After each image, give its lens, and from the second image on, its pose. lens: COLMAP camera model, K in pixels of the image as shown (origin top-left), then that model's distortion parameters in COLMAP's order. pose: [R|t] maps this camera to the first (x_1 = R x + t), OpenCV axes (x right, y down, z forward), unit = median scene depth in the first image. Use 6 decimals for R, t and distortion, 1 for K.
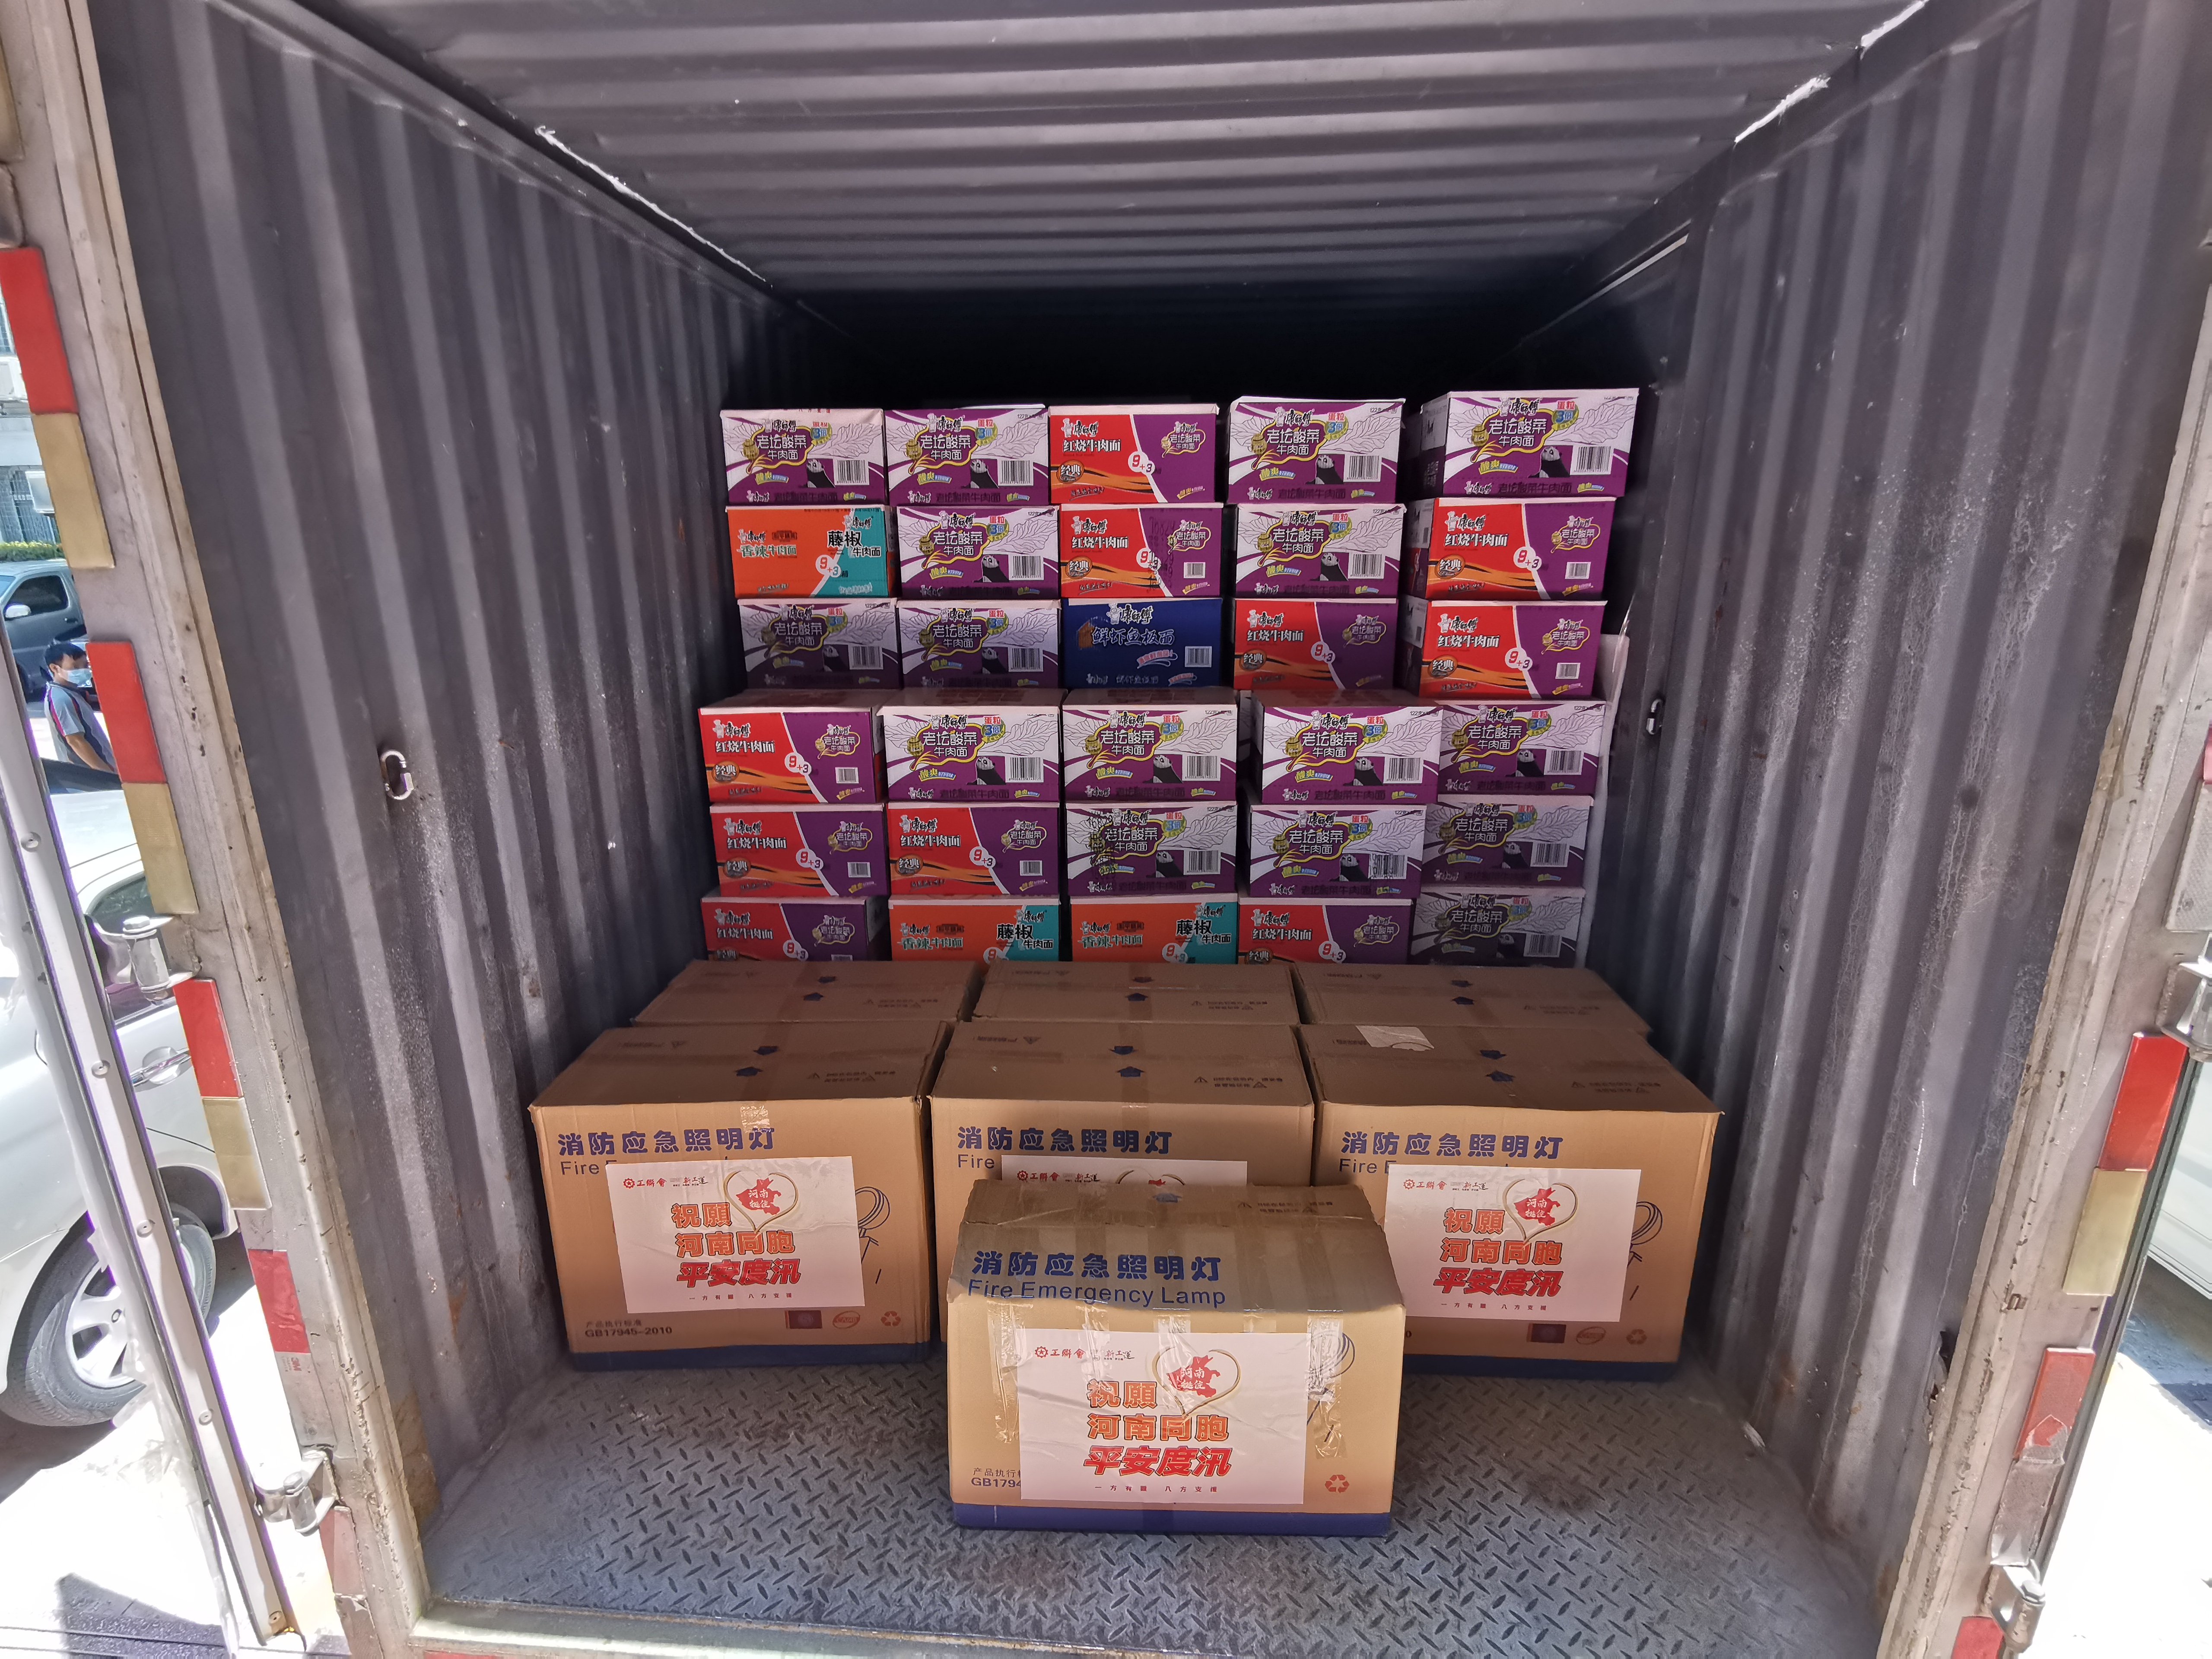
lens RADIAL K [[1035.0, 0, 1100.8], [0, 1035.0, 838.0], [0, 0, 1]] dist [-0.003403, 0.000384]
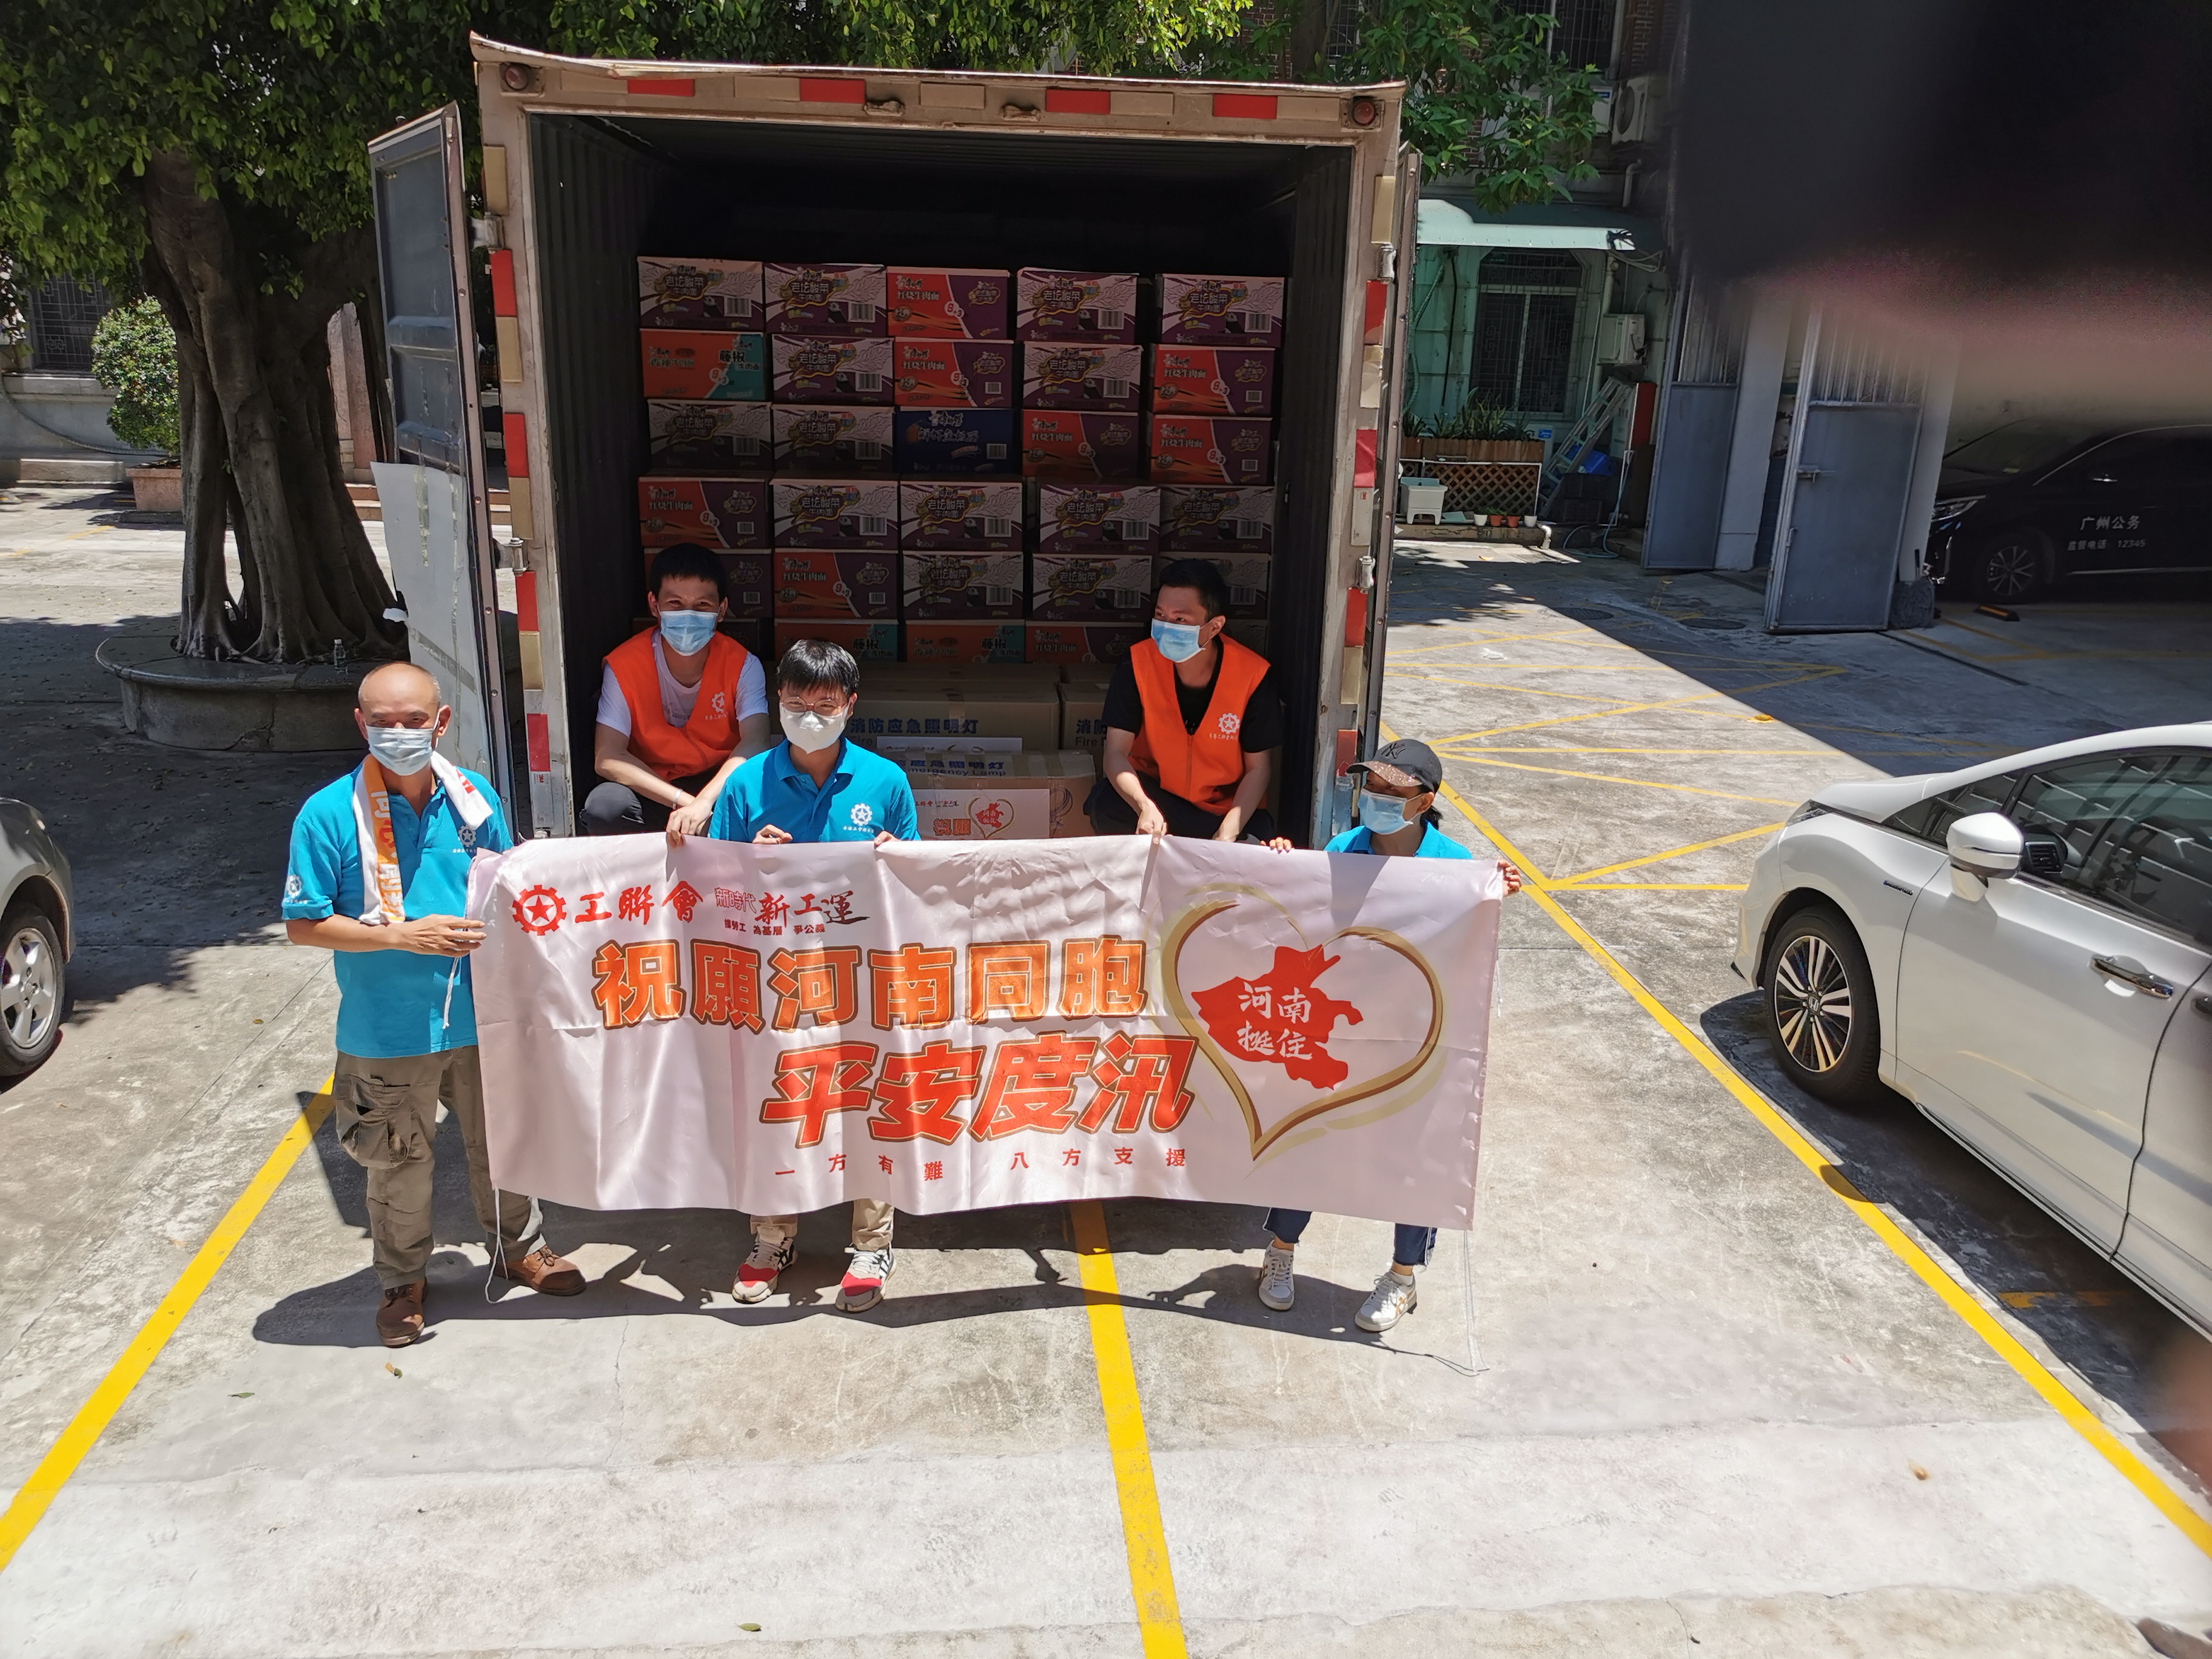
lens RADIAL K [[1734.6, 0, 1112.5], [0, 1734.6, 823.9], [0, 0, 1]] dist [0.007355, 0.003768]
pose [[0.989791, -0.006003, 0.142398, -0.087765], [0.004867, 0.999953, 0.008328, 0.314645], [-0.142442, -0.007550, 0.989774, -1.363616]]
